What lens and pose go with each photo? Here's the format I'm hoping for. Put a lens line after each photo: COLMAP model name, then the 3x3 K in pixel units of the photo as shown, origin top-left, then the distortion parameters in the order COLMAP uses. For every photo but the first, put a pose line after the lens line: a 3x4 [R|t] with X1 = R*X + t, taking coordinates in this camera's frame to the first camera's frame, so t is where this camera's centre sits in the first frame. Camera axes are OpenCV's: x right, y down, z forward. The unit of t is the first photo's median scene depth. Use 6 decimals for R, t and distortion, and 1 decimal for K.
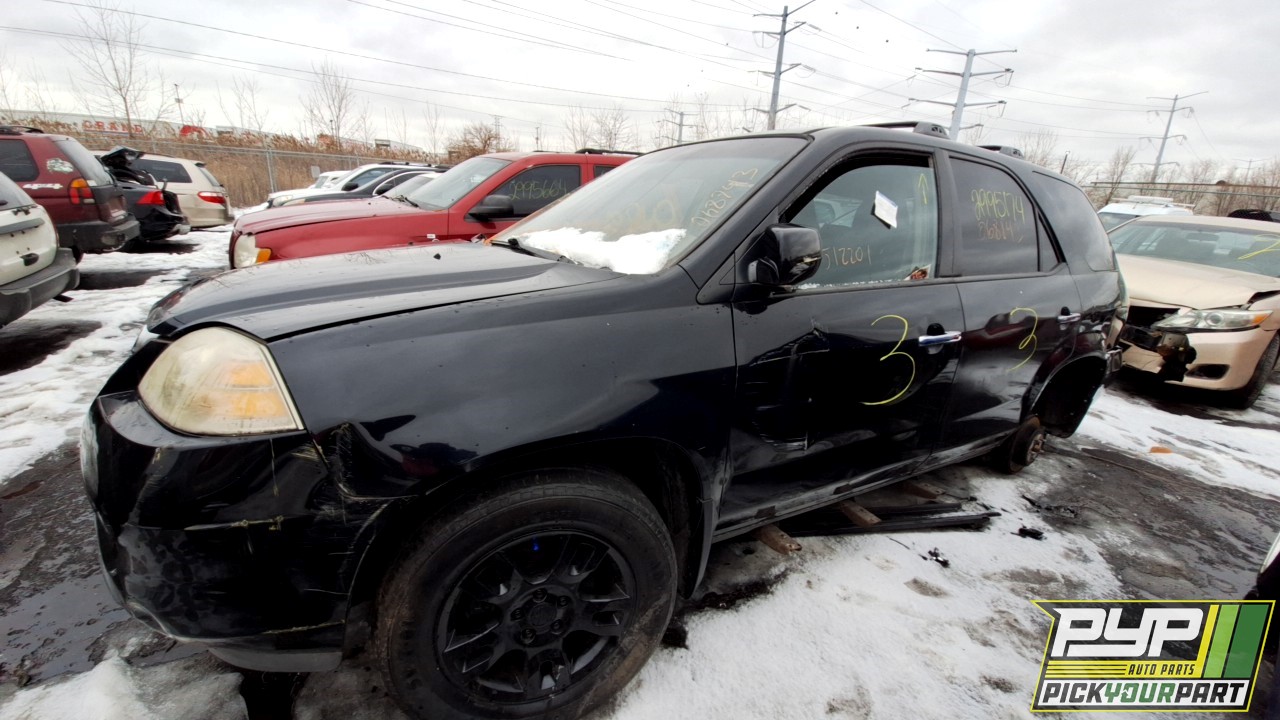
lens RADIAL K [[512.5, 0, 638.1], [0, 512.5, 363.2], [0, 0, 1]] dist [-0.020506, -0.004976]
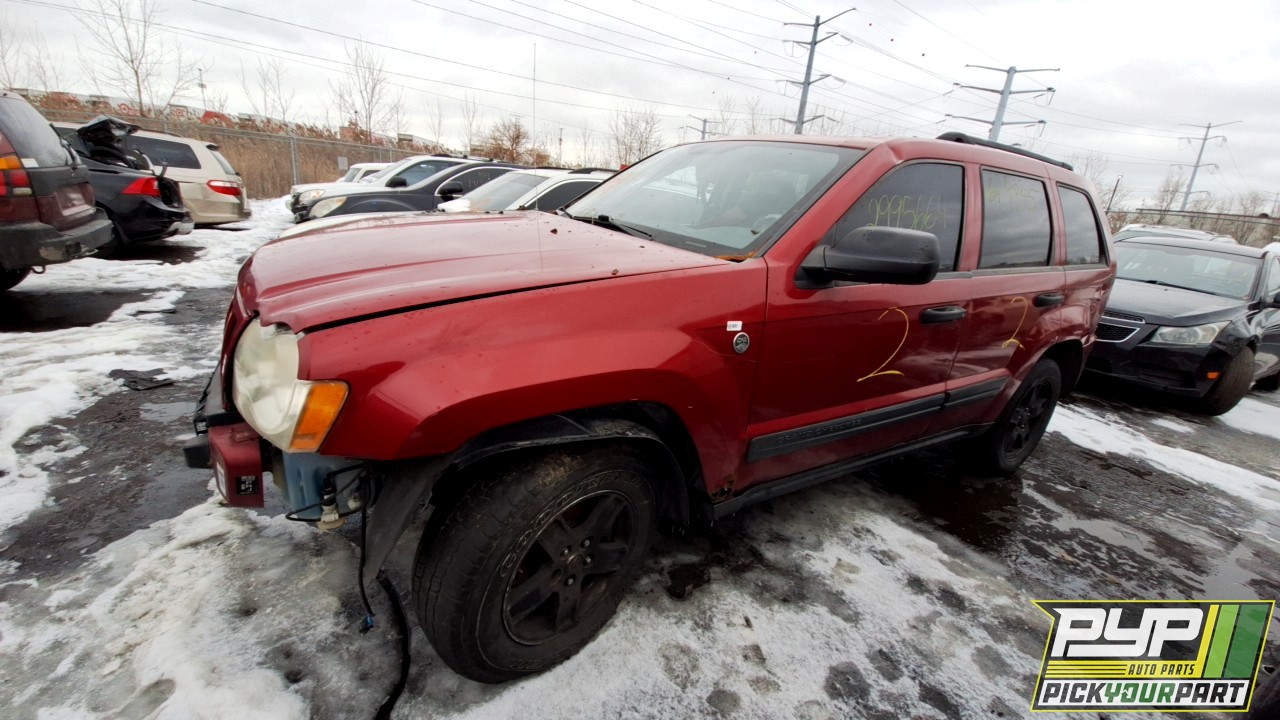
lens RADIAL K [[512.5, 0, 636.2], [0, 512.5, 365.9], [0, 0, 1]] dist [-0.020506, -0.004976]
pose [[0.998770, 0.047096, -0.015518, -0.100429], [-0.047167, 0.998878, -0.004202, -0.045224], [0.015303, 0.004929, 0.999871, 0.127080]]
